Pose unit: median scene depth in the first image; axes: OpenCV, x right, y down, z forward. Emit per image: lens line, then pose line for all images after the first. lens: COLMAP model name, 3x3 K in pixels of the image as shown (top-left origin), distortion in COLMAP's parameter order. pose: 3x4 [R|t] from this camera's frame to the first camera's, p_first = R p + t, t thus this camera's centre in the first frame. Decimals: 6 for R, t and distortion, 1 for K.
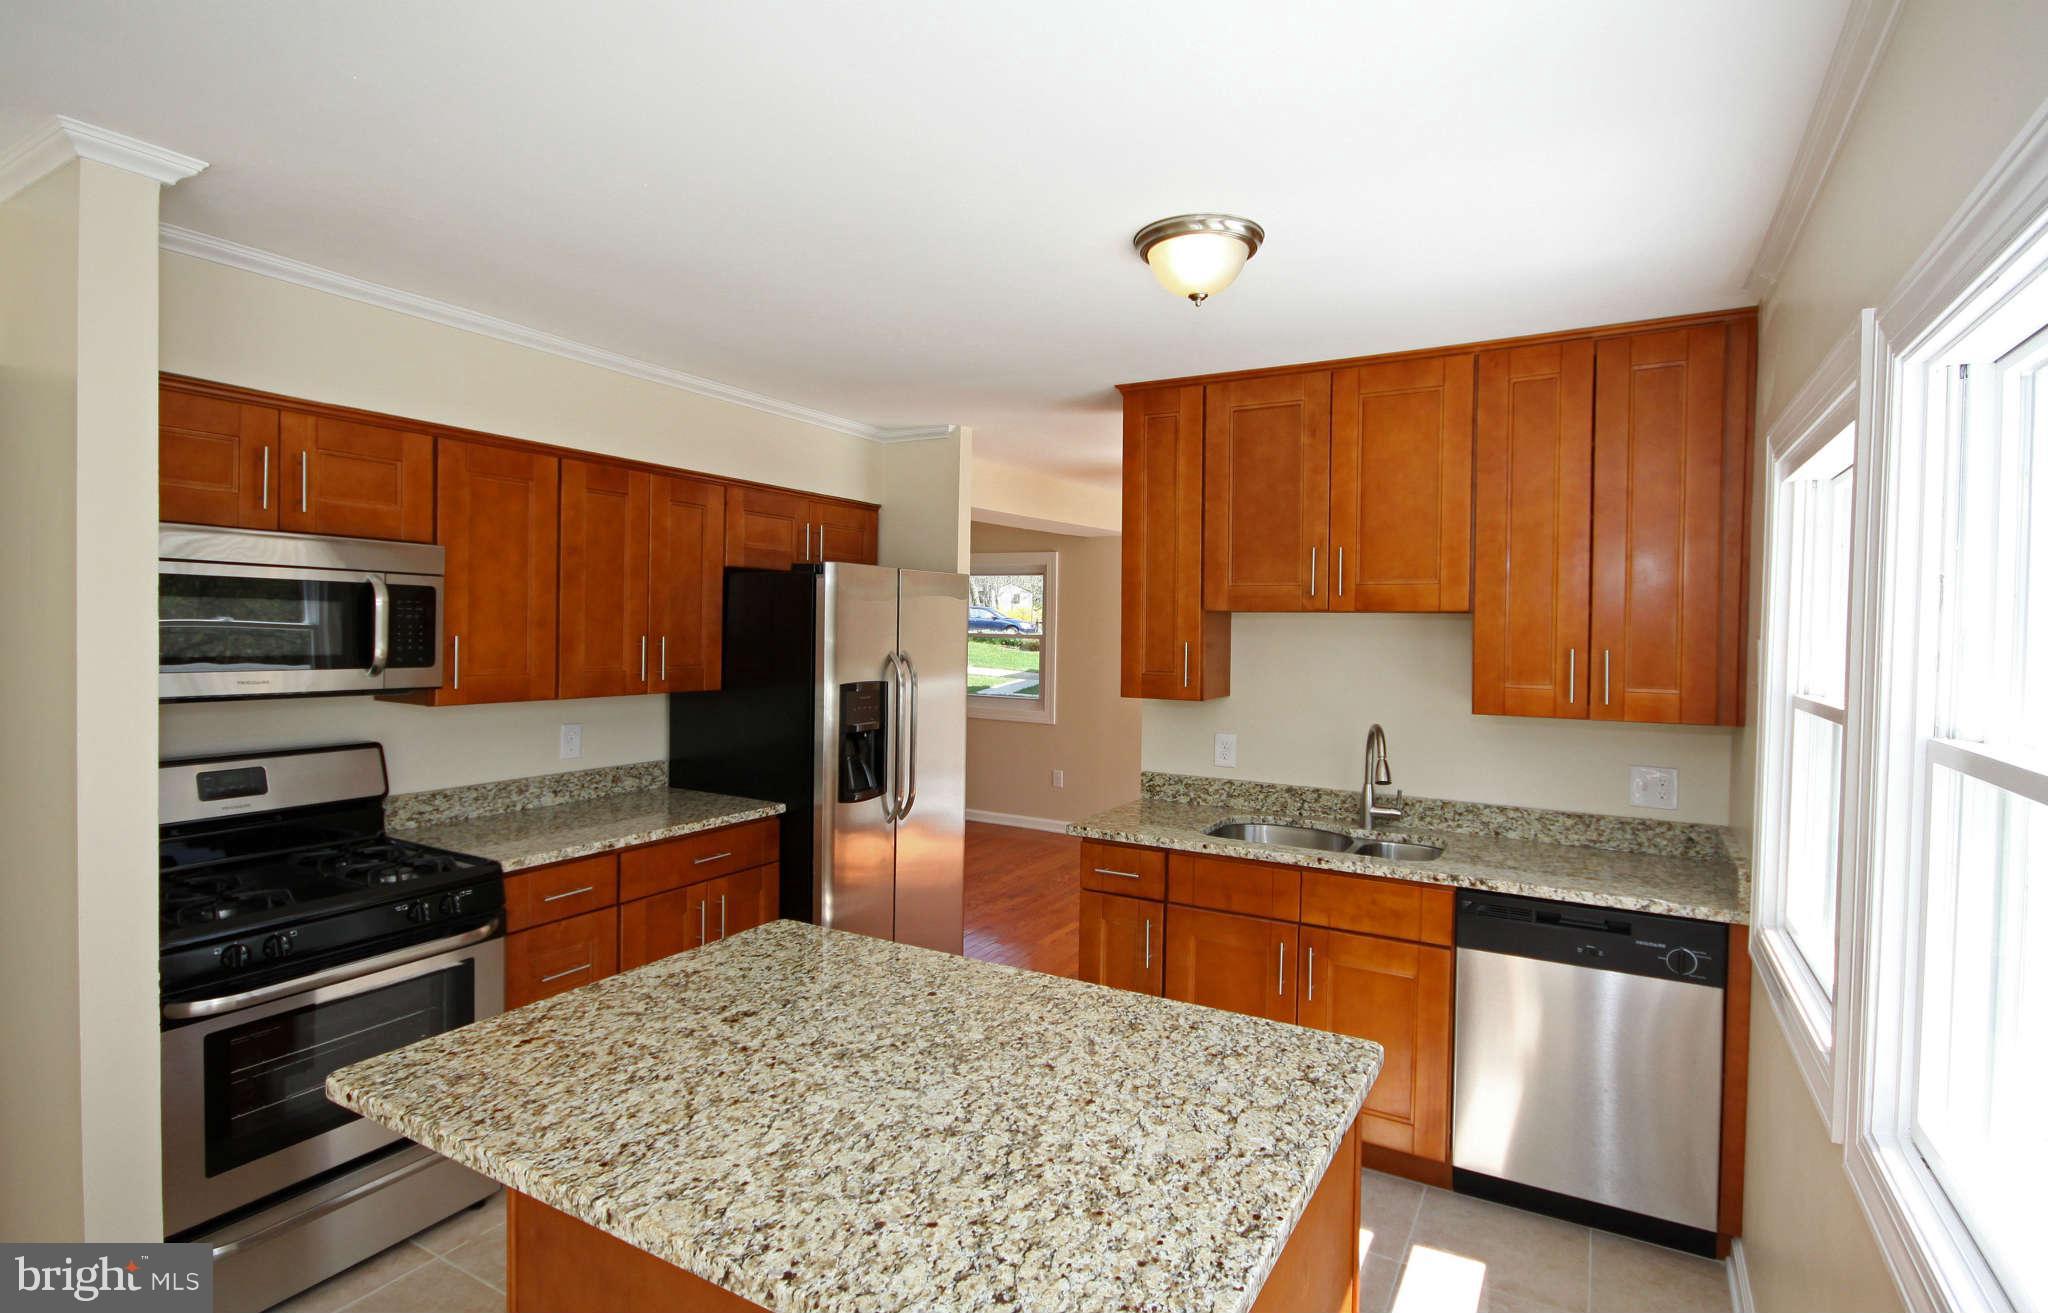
lens RADIAL K [[1011.7, 0, 1025.5], [0, 1011.7, 623.1], [0, 0, 1]] dist [-0.001659, 0.000235]
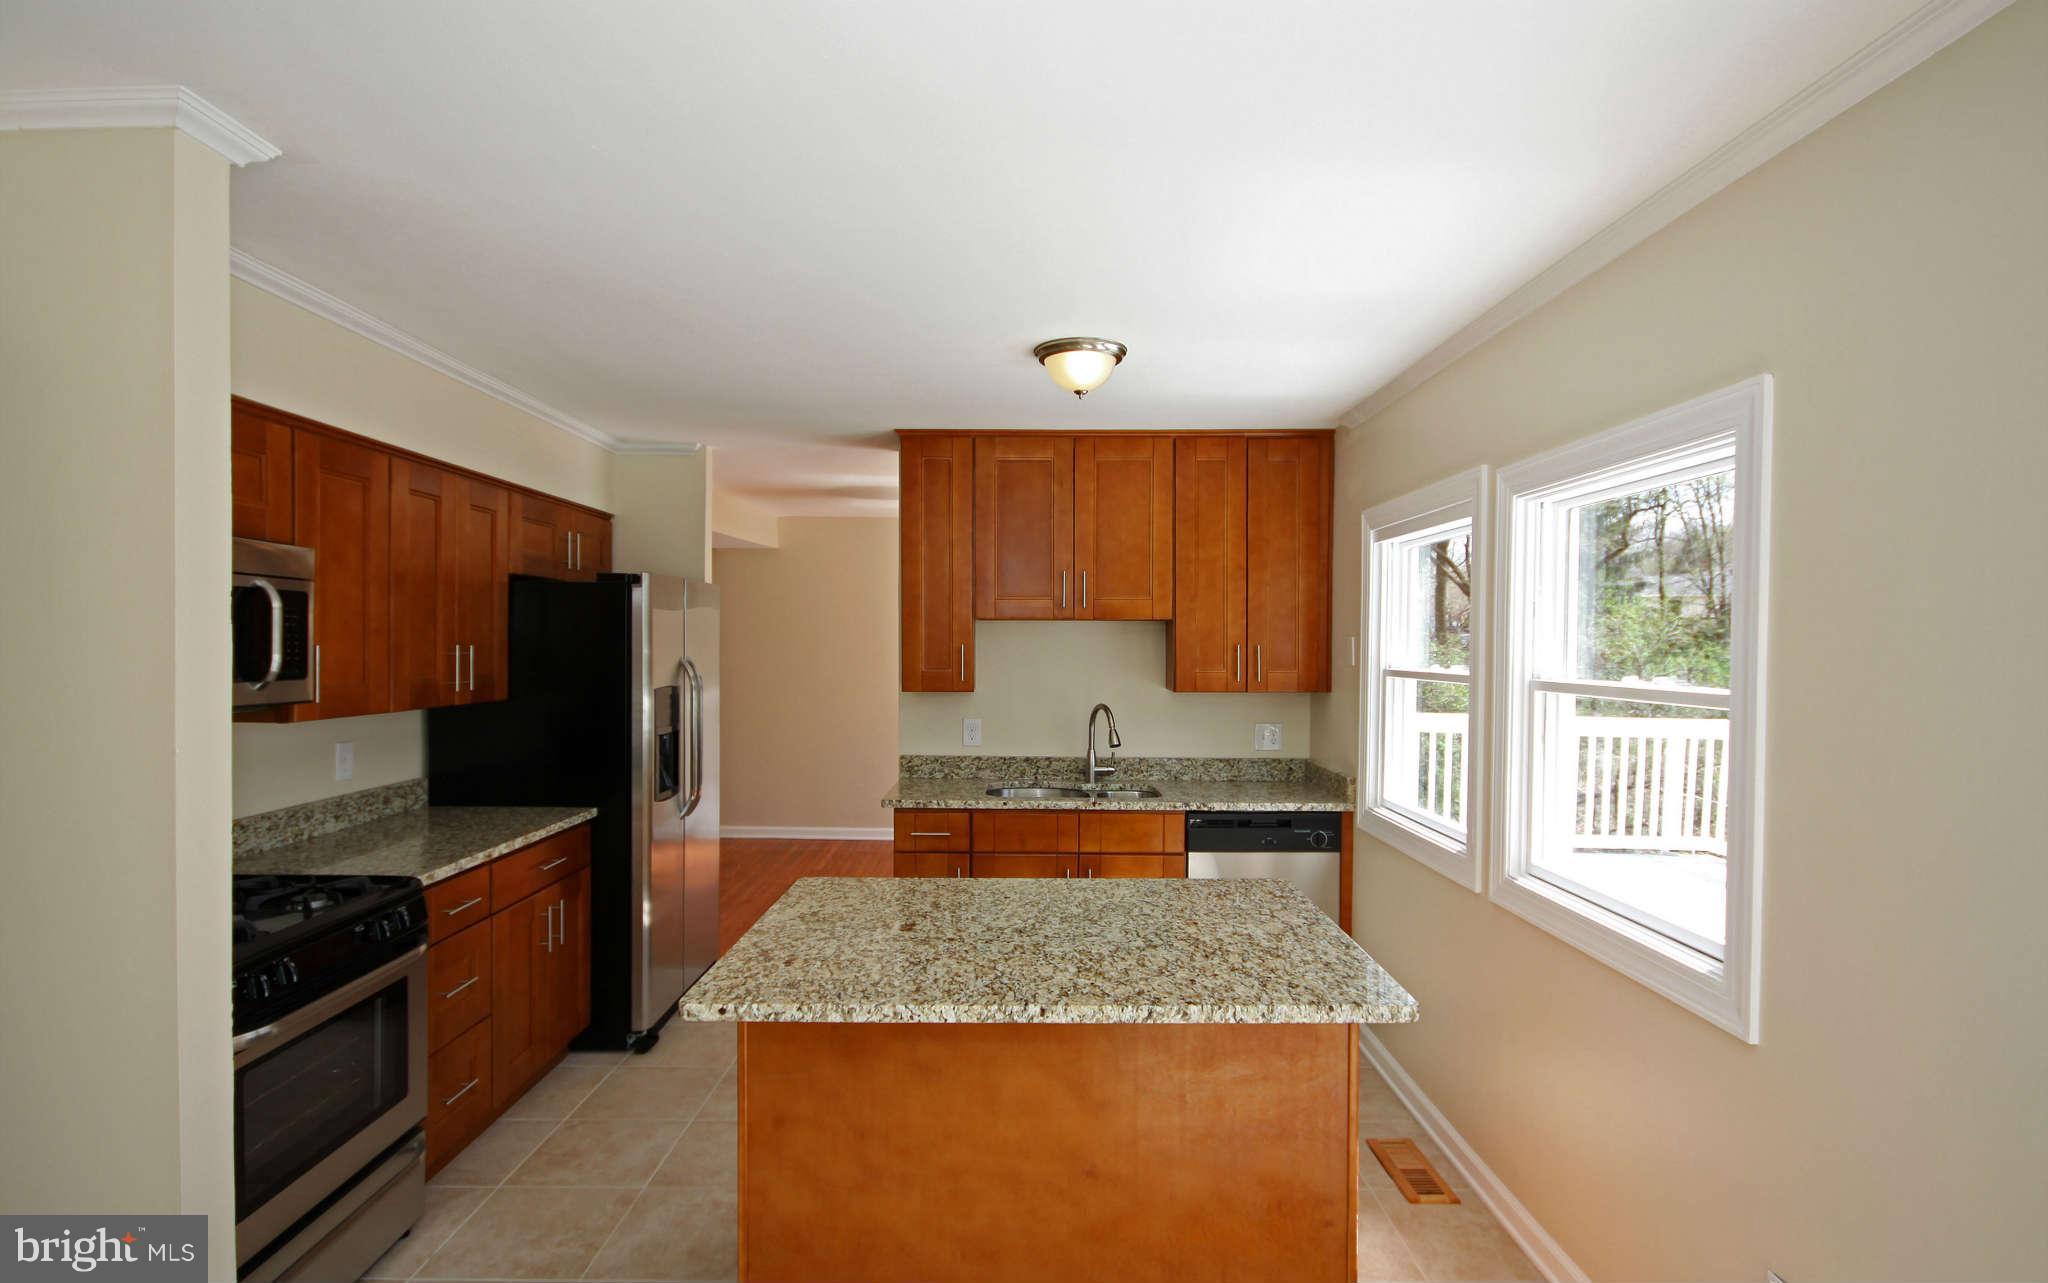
lens RADIAL K [[1009.8, 0, 1024.0], [0, 1009.8, 641.5], [0, 0, 1]] dist [-0.003038, 0.000088]
pose [[0.865701, -0.010058, 0.500460, -0.465233], [0.005285, 0.999926, 0.010954, 0.001805], [-0.500534, -0.006838, 0.865690, -0.122668]]
